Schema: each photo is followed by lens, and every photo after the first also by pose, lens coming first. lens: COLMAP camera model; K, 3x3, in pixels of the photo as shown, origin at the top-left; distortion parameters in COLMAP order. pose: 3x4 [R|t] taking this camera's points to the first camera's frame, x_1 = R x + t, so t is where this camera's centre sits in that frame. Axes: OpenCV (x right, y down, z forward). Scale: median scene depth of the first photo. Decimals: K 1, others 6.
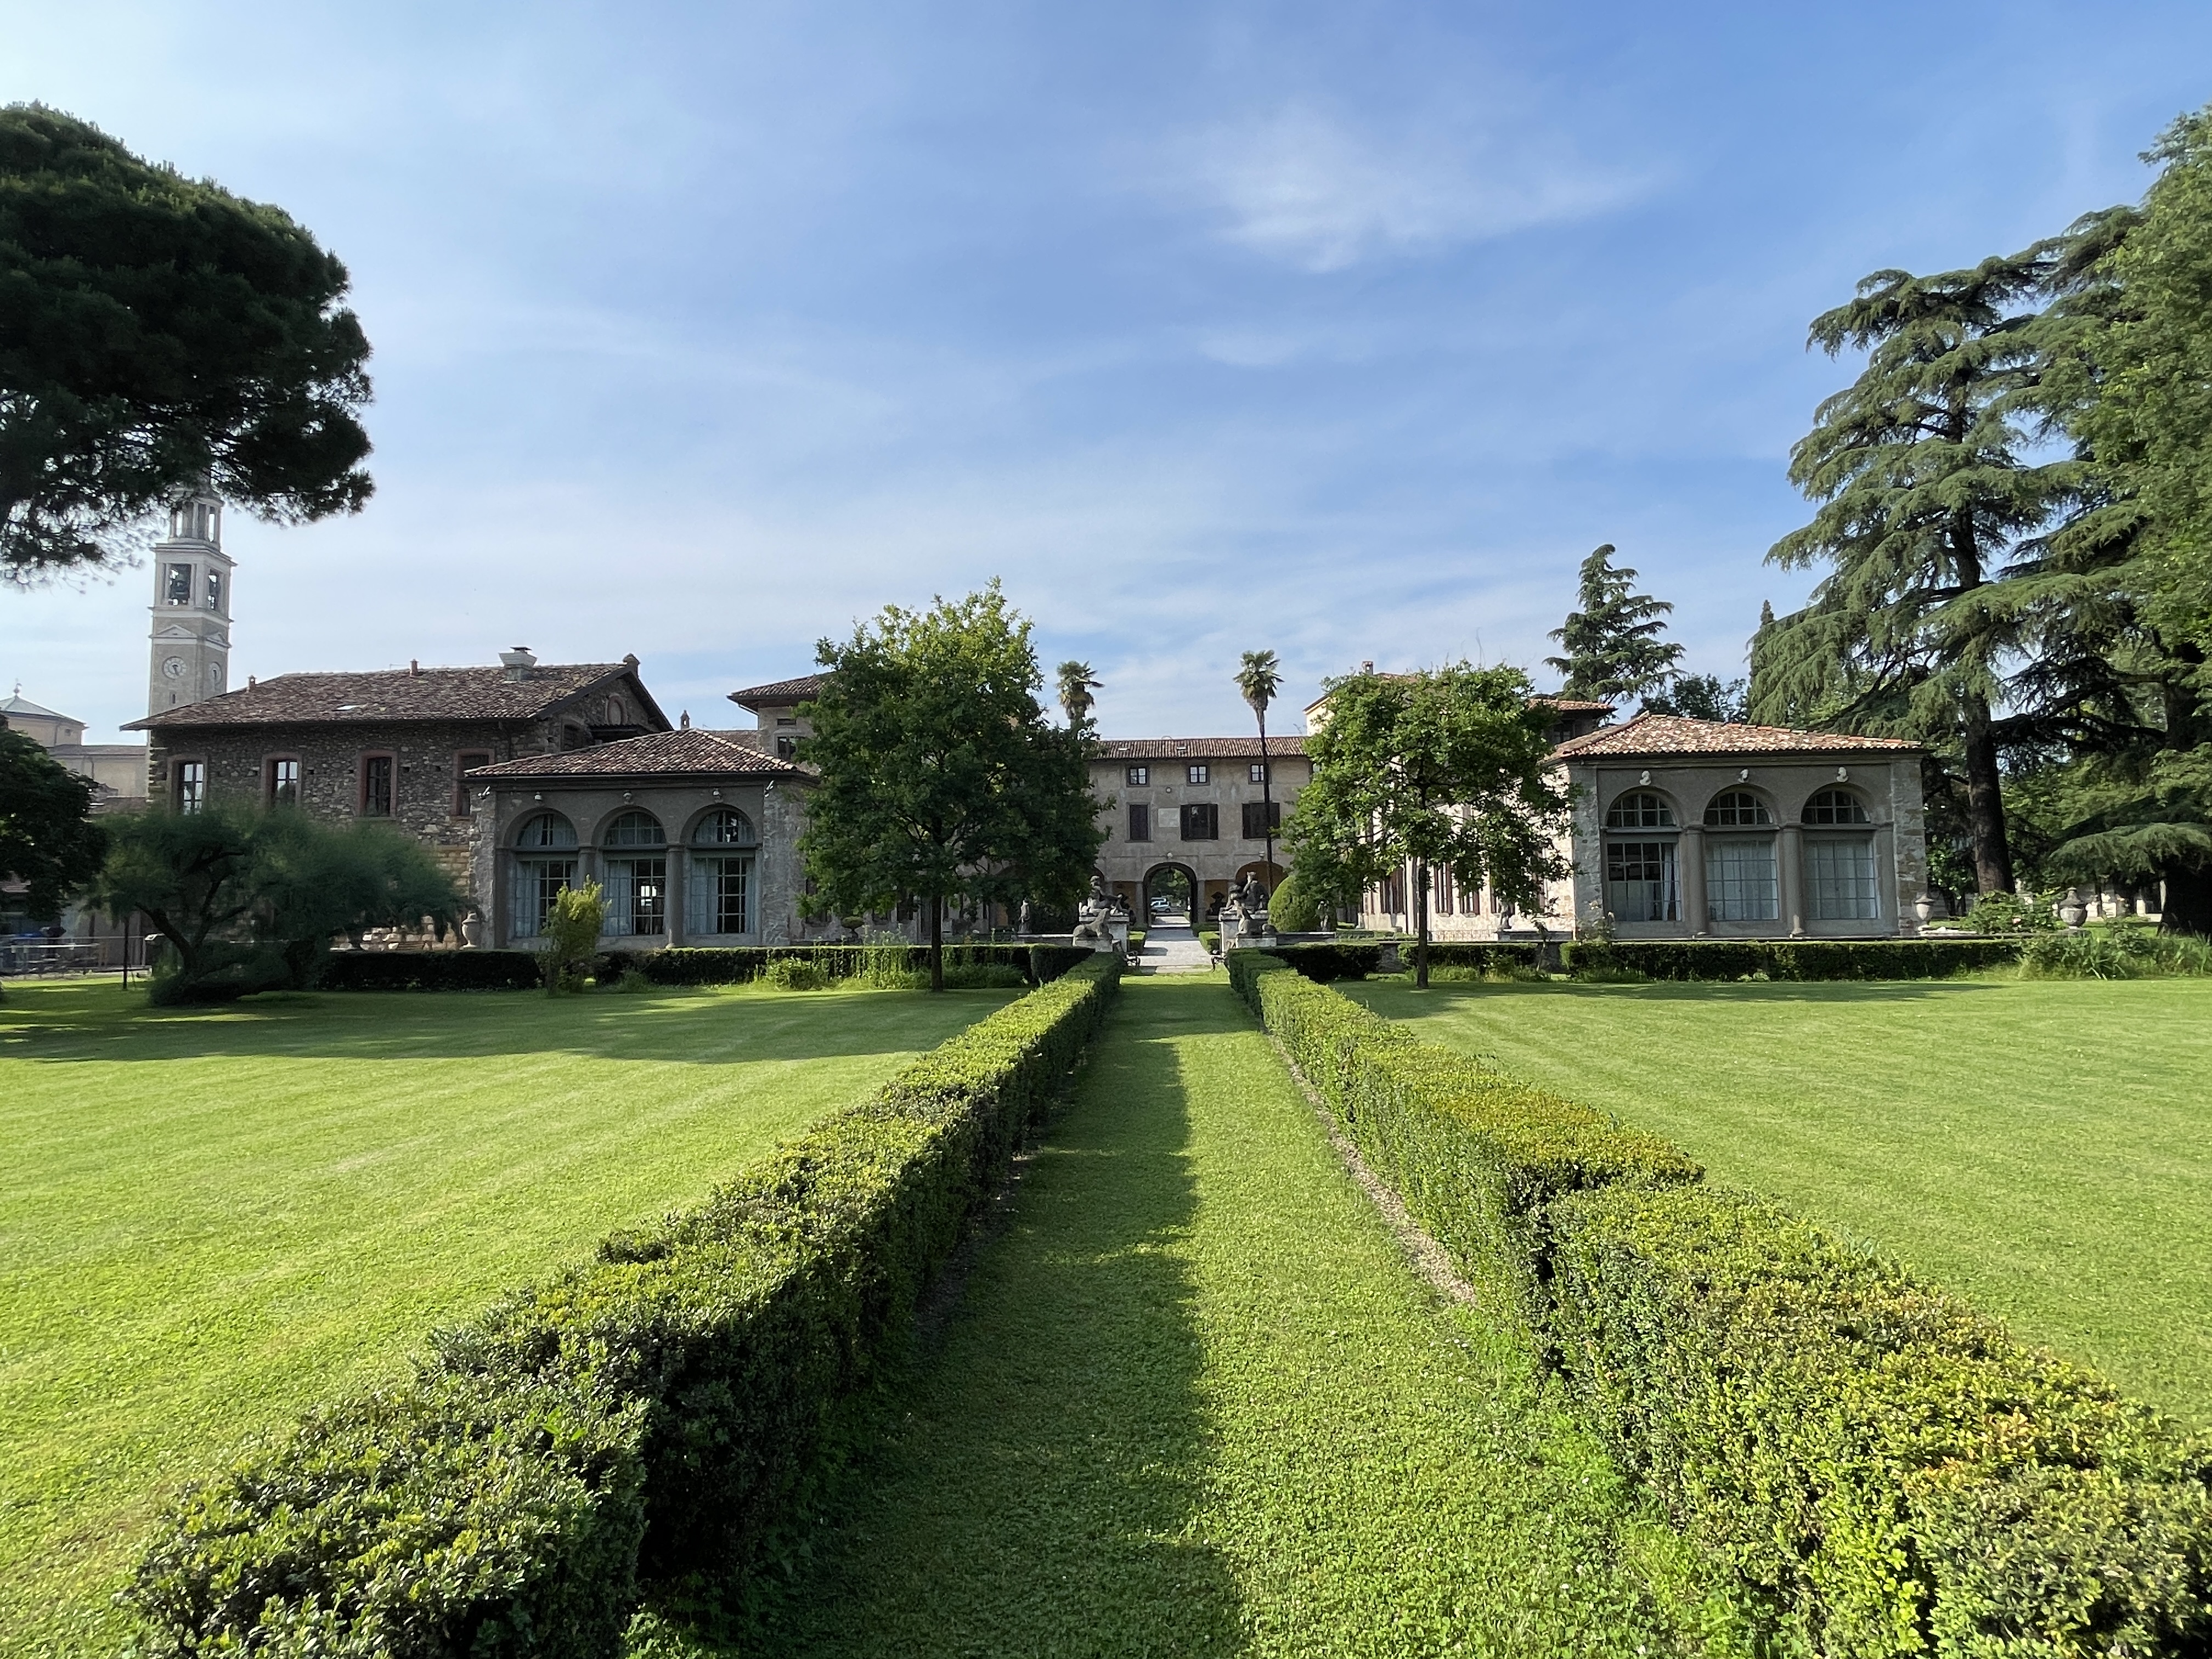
lens RADIAL K [[1160.5, 0, 1105.7], [0, 1160.5, 830.0], [0, 0, 1]] dist [0.000369, 0.000032]
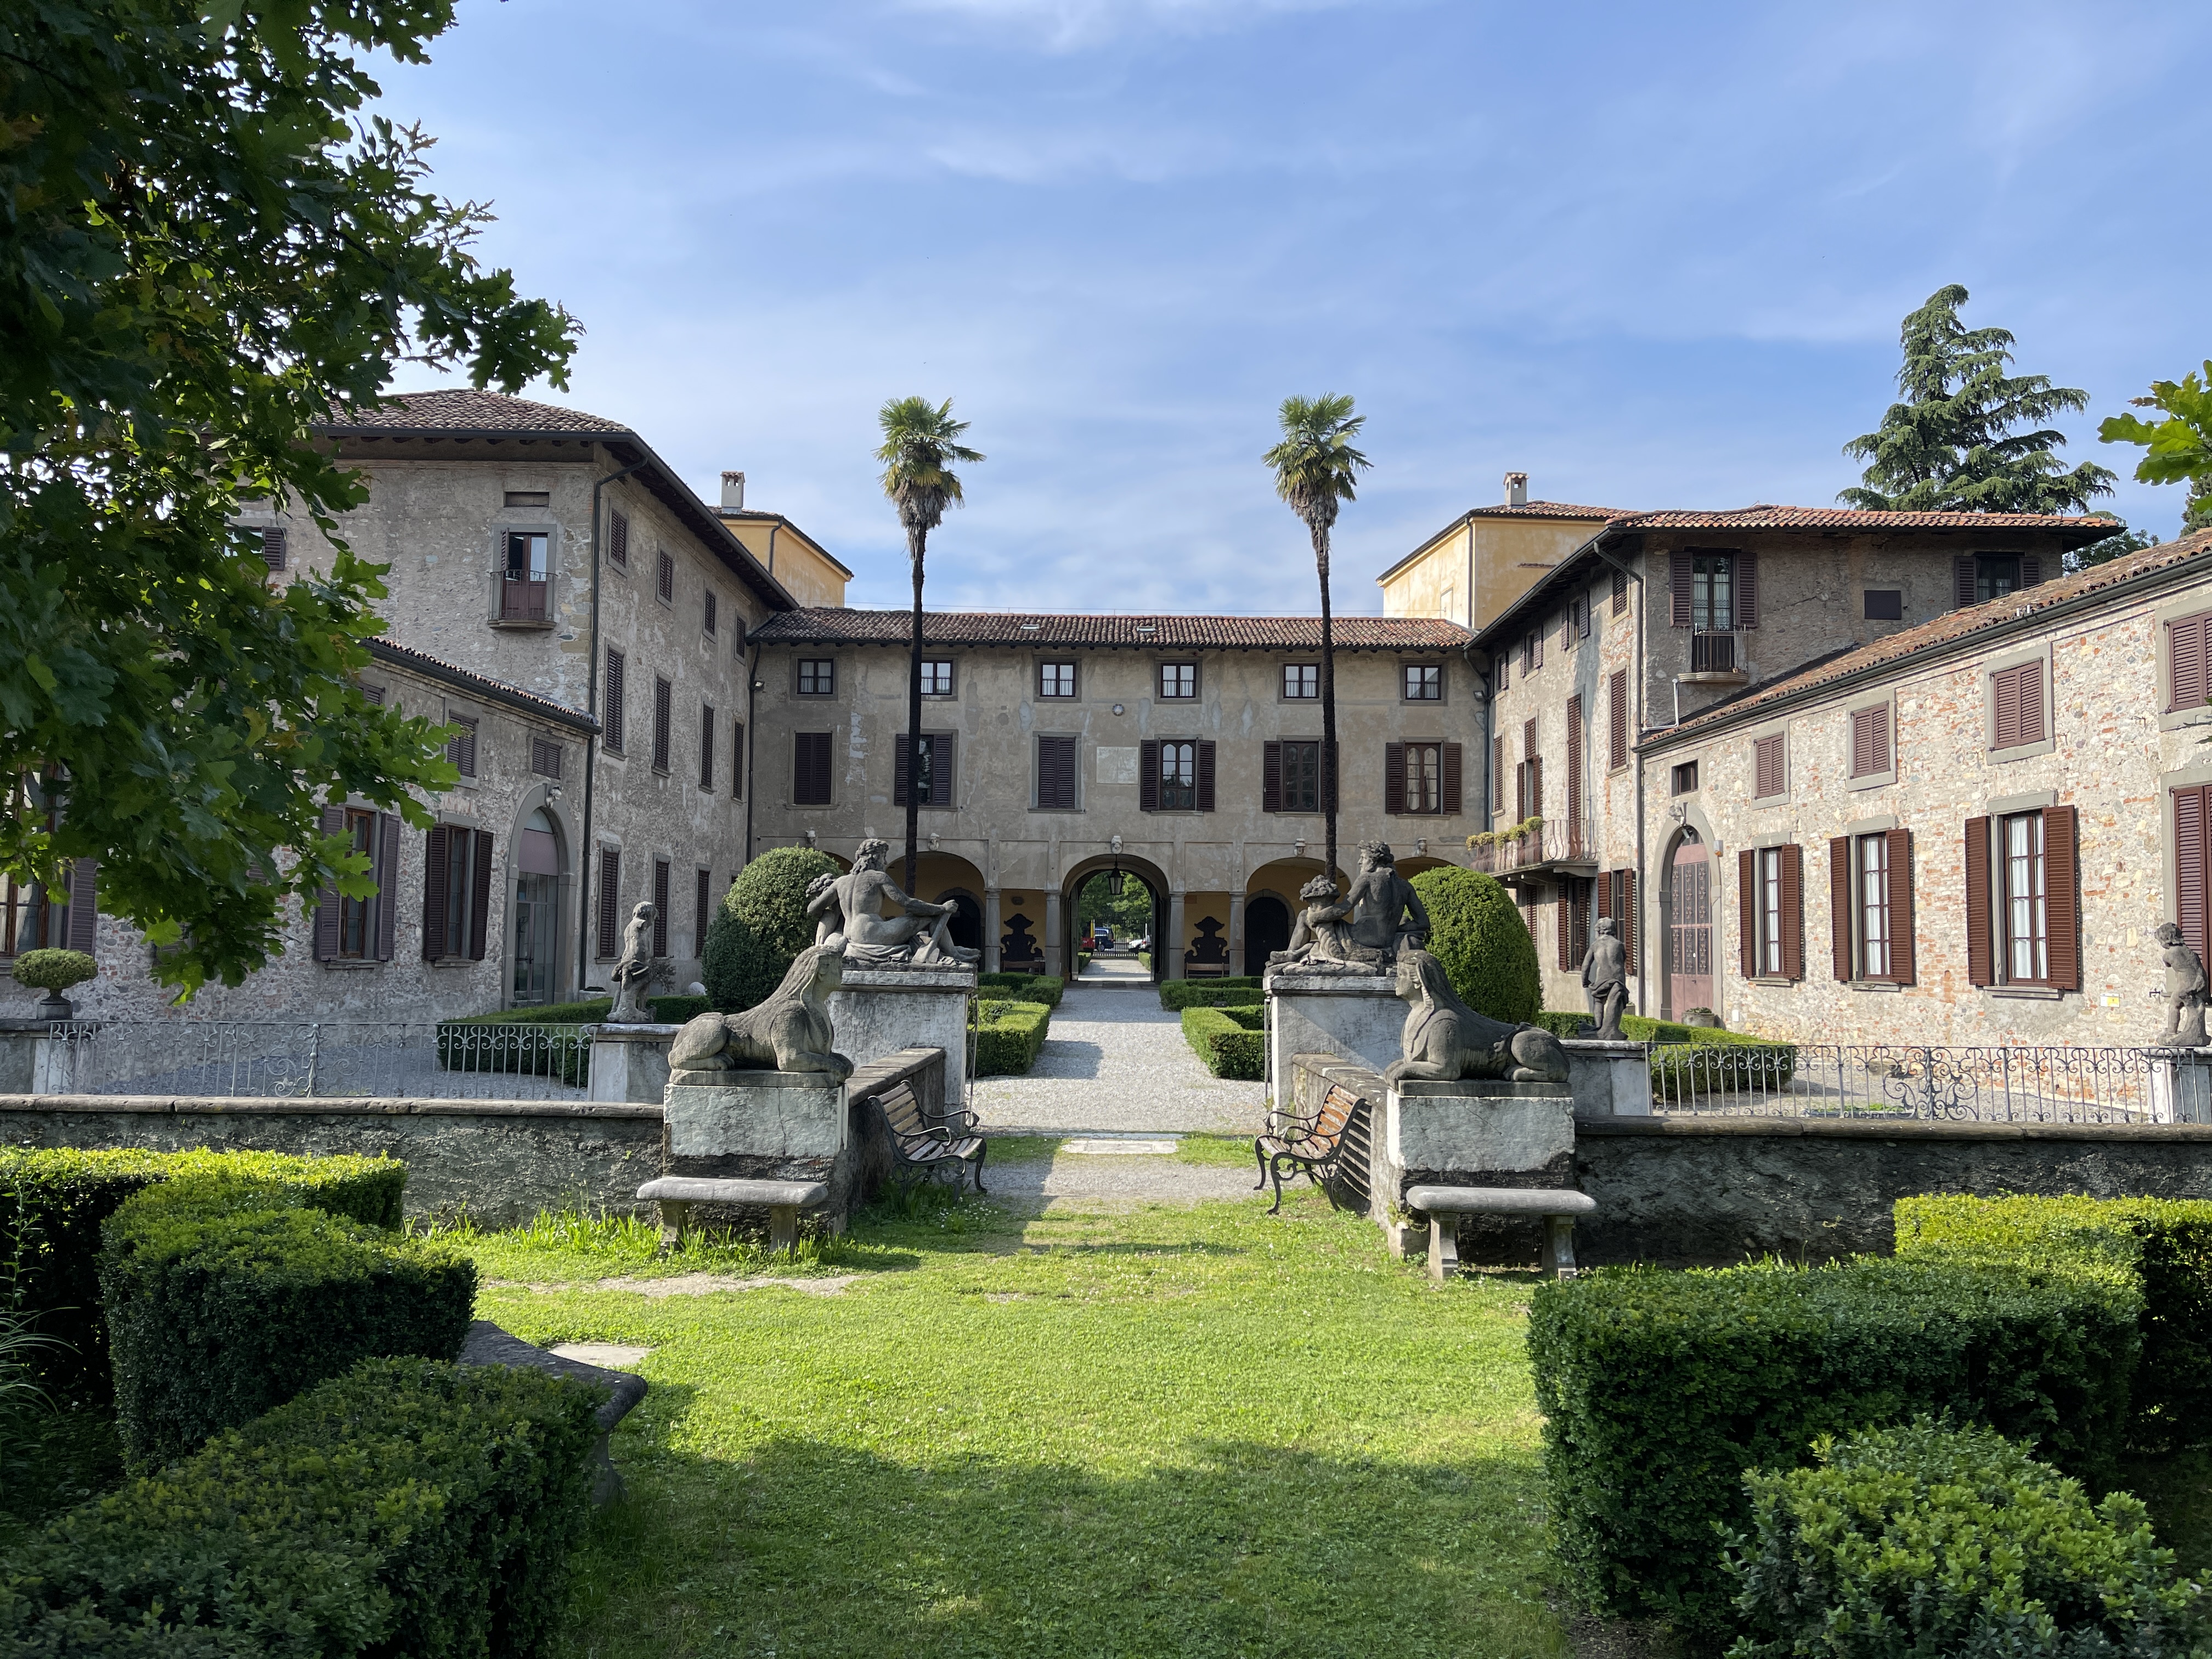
lens RADIAL K [[1616.6, 0, 1105.6], [0, 1616.6, 828.9], [0, 0, 1]] dist [0.002945, 0.000276]
pose [[0.998546, 0.030717, 0.044310, 0.019567], [-0.030561, 0.999524, -0.004178, 0.020020], [-0.044417, 0.002818, 0.999009, 0.305645]]
